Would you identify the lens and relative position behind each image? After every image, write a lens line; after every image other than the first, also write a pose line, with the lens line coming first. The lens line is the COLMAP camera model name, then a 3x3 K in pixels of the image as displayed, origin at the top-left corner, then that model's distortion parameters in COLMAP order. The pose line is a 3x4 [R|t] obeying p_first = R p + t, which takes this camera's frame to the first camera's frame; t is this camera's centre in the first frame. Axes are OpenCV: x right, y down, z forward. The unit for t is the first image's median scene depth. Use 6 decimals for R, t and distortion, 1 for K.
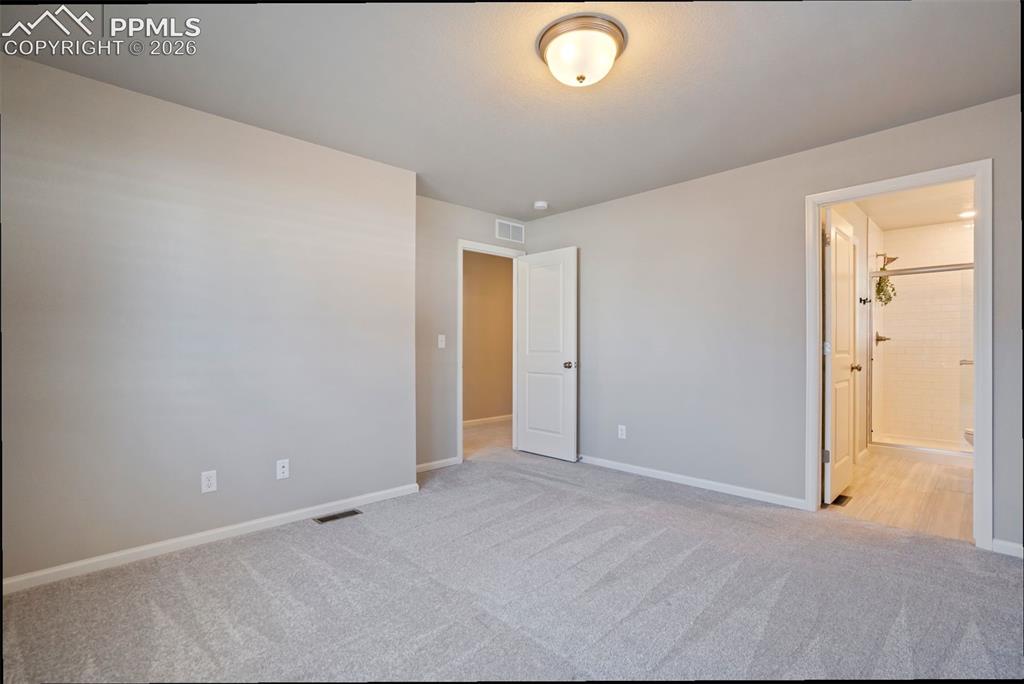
lens RADIAL K [[479.1, 0, 511.2], [0, 479.1, 345.4], [0, 0, 1]] dist [-0.019028, 0.009276]
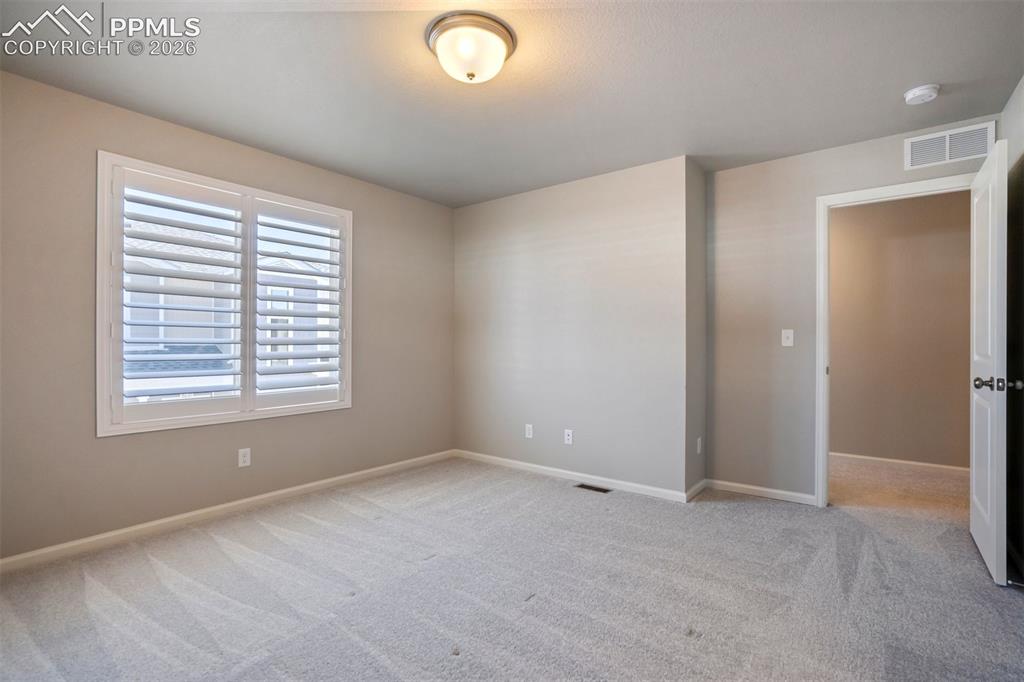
lens RADIAL K [[479.1, 0, 519.7], [0, 479.1, 343.1], [0, 0, 1]] dist [-0.019028, 0.009276]
pose [[0.149164, 0.003554, -0.988806, 0.663234], [-0.003091, 0.999990, 0.003128, -0.001810], [0.988808, 0.002590, 0.149174, 0.552407]]
